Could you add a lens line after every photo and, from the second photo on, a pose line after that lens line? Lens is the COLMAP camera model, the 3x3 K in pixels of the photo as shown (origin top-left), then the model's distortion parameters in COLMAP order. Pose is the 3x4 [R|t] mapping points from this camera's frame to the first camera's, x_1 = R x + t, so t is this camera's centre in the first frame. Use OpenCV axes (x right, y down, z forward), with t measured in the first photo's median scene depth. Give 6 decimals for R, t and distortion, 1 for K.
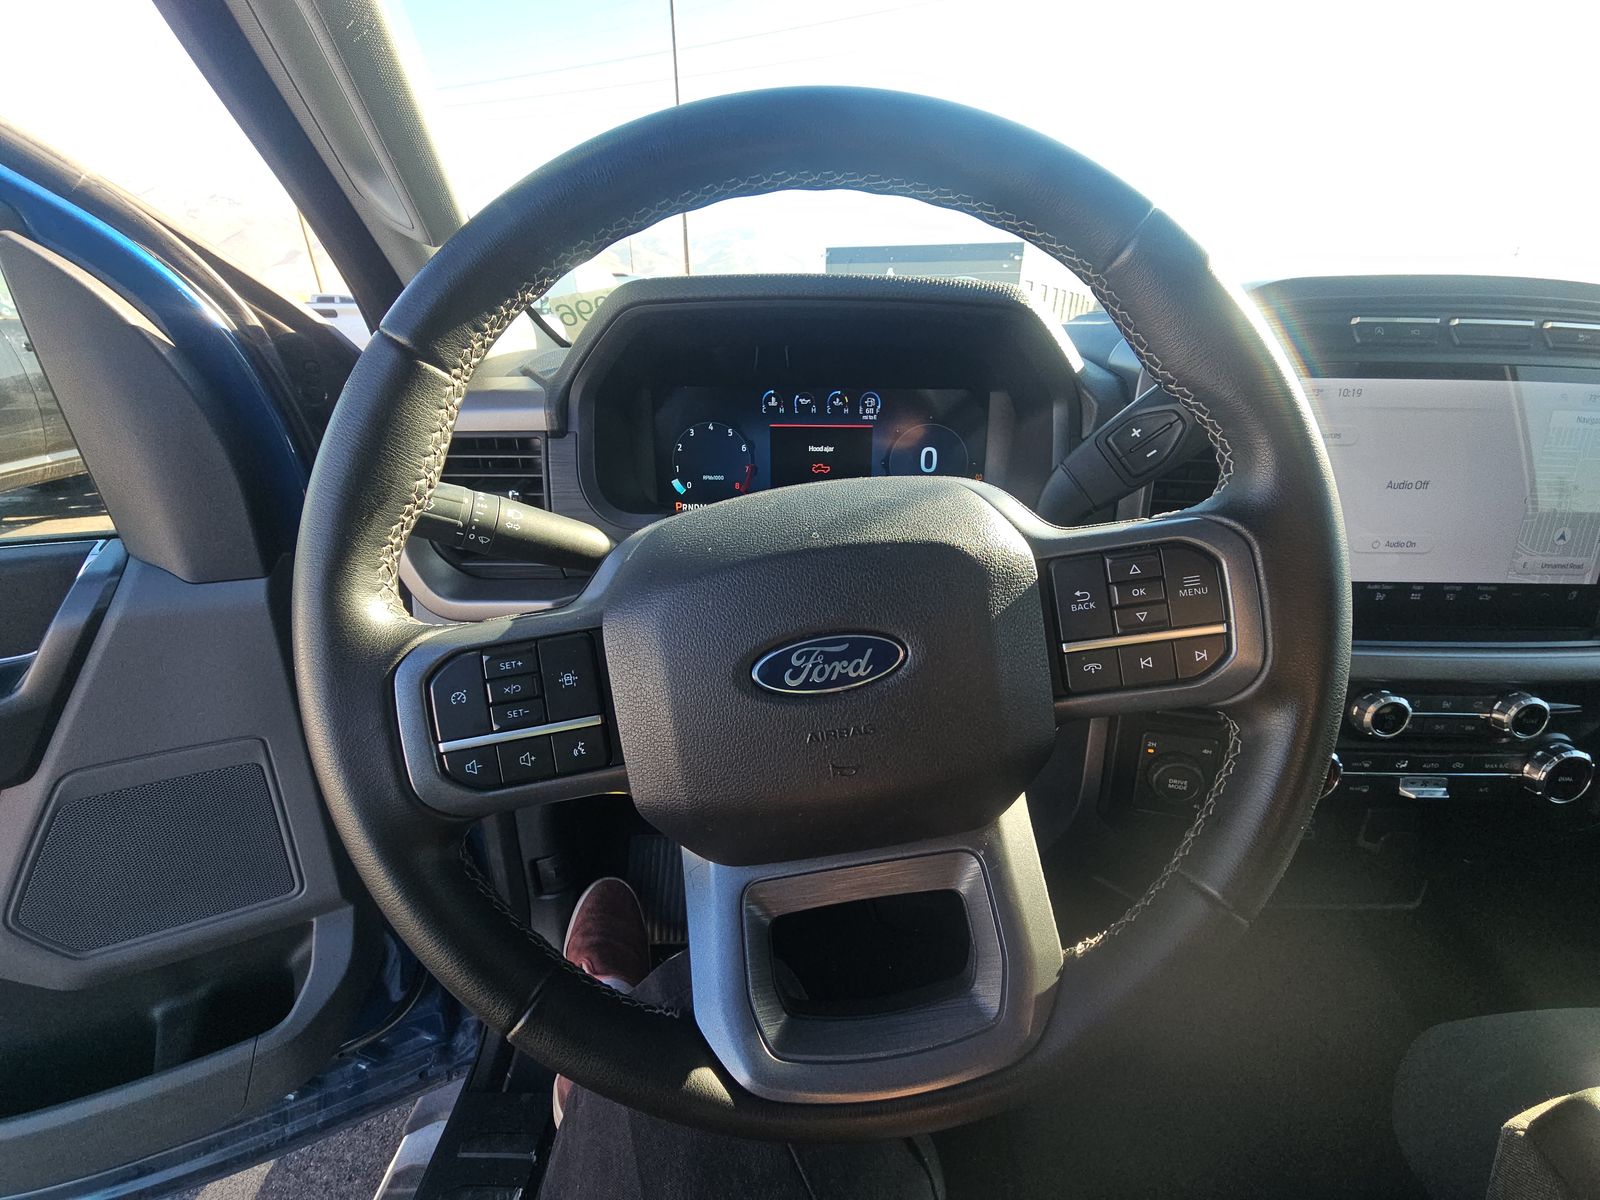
lens RADIAL K [[646.3, 0, 814.4], [0, 646.3, 601.2], [0, 0, 1]] dist [-0.002792, -0.000306]
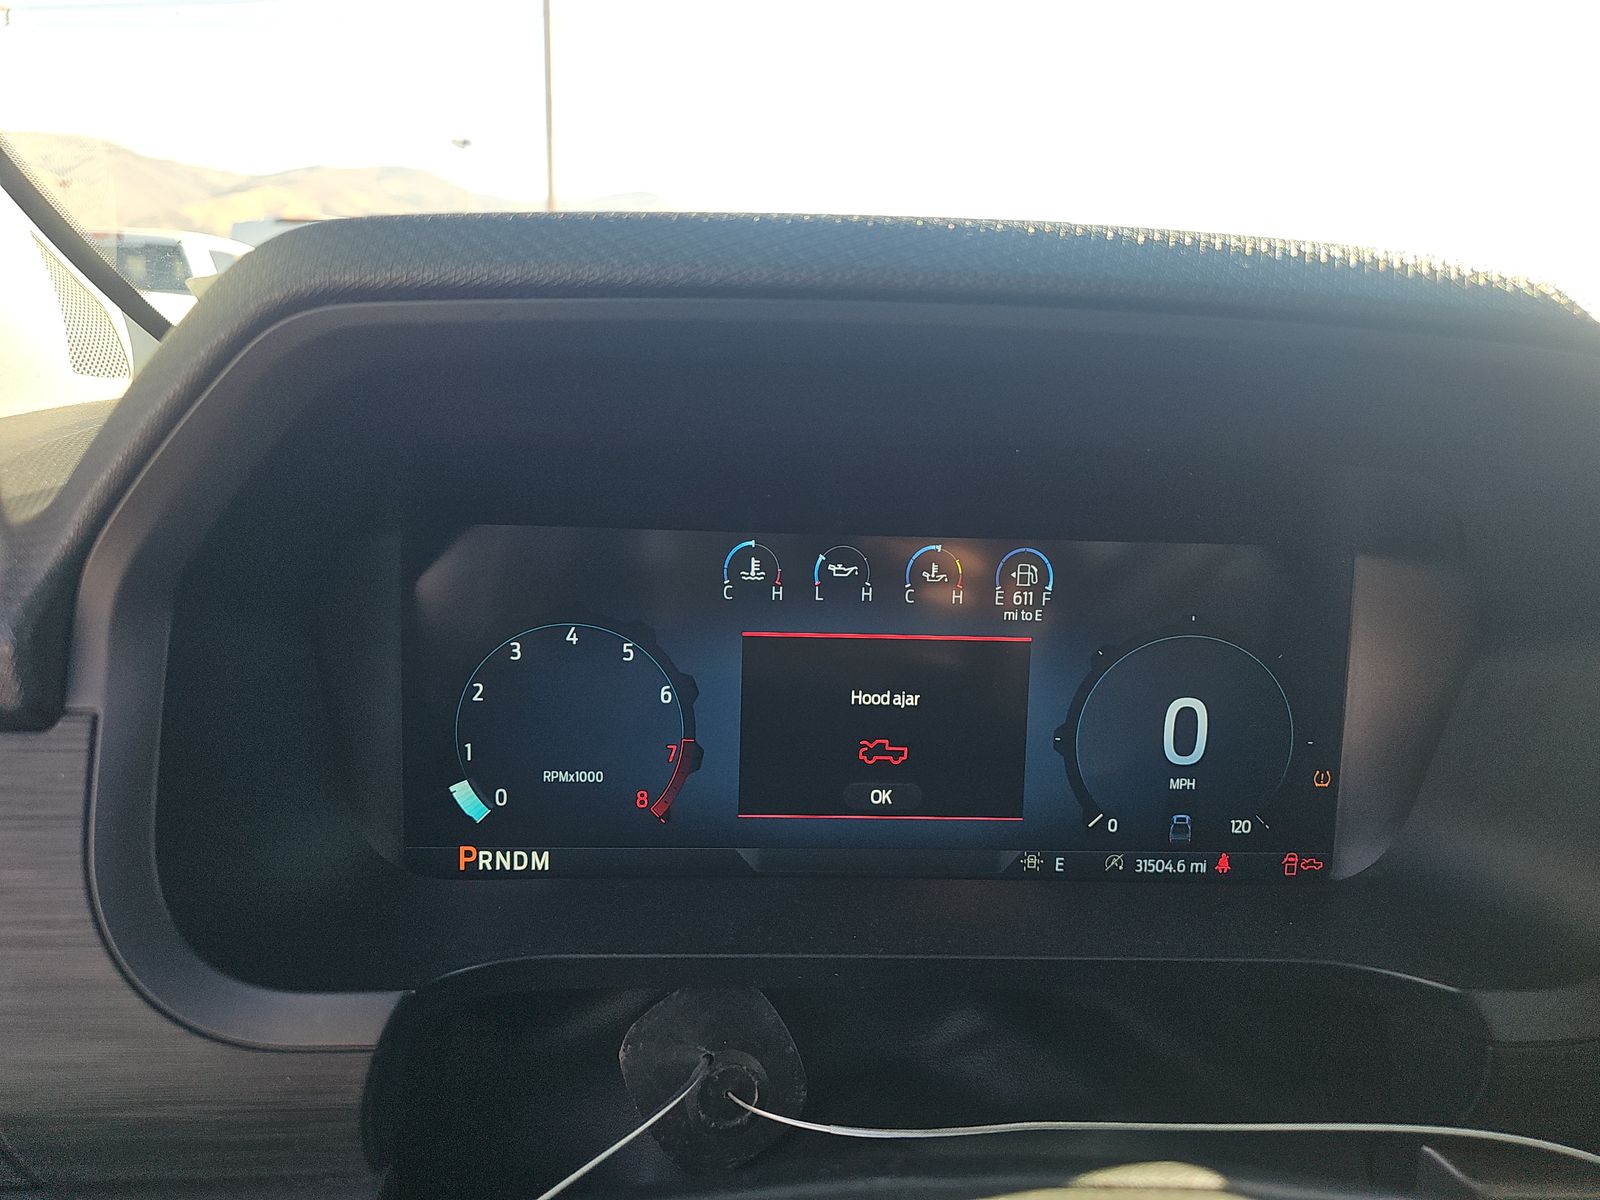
lens RADIAL K [[1087.4, 0, 794.3], [0, 1087.4, 597.3], [0, 0, 1]] dist [0.035057, 0.000417]
pose [[0.998449, 0.013798, 0.053934, -0.072898], [-0.004728, 0.986315, -0.164805, -0.194932], [-0.055470, 0.164294, 0.984851, 0.413823]]
